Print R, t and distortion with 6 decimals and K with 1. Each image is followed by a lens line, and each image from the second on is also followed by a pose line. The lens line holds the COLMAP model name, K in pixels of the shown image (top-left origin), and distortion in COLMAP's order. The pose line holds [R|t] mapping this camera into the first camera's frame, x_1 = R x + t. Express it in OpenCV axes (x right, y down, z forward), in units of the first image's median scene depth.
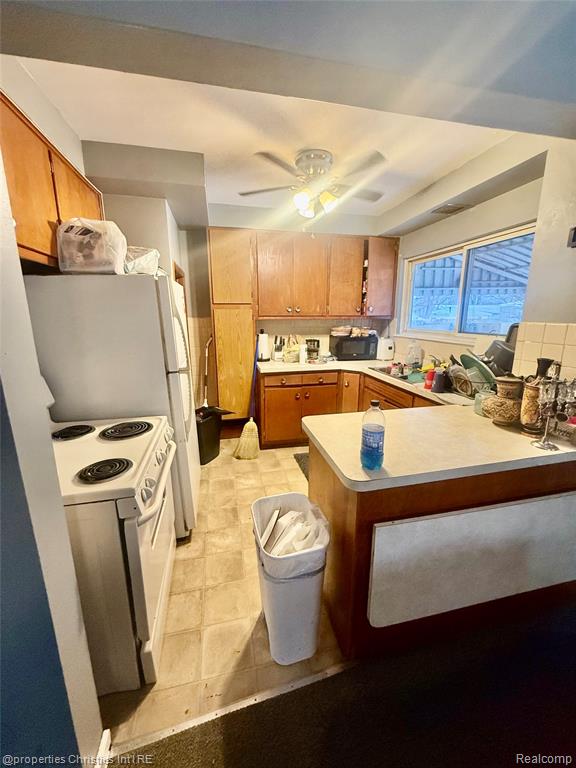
lens RADIAL K [[306.4, 0, 286.4], [0, 306.4, 380.8], [0, 0, 1]] dist [0.000594, 0.000011]
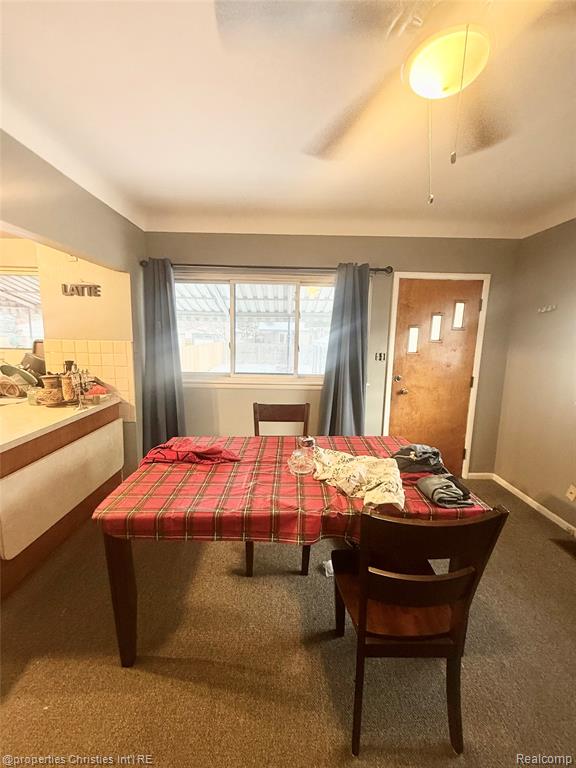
lens RADIAL K [[306.4, 0, 286.0], [0, 306.4, 383.2], [0, 0, 1]] dist [0.000594, 0.000011]
pose [[0.207066, -0.137997, 0.968545, -0.537383], [0.177868, 0.978813, 0.101433, 0.085594], [-0.962022, 0.151270, 0.227225, -0.497908]]
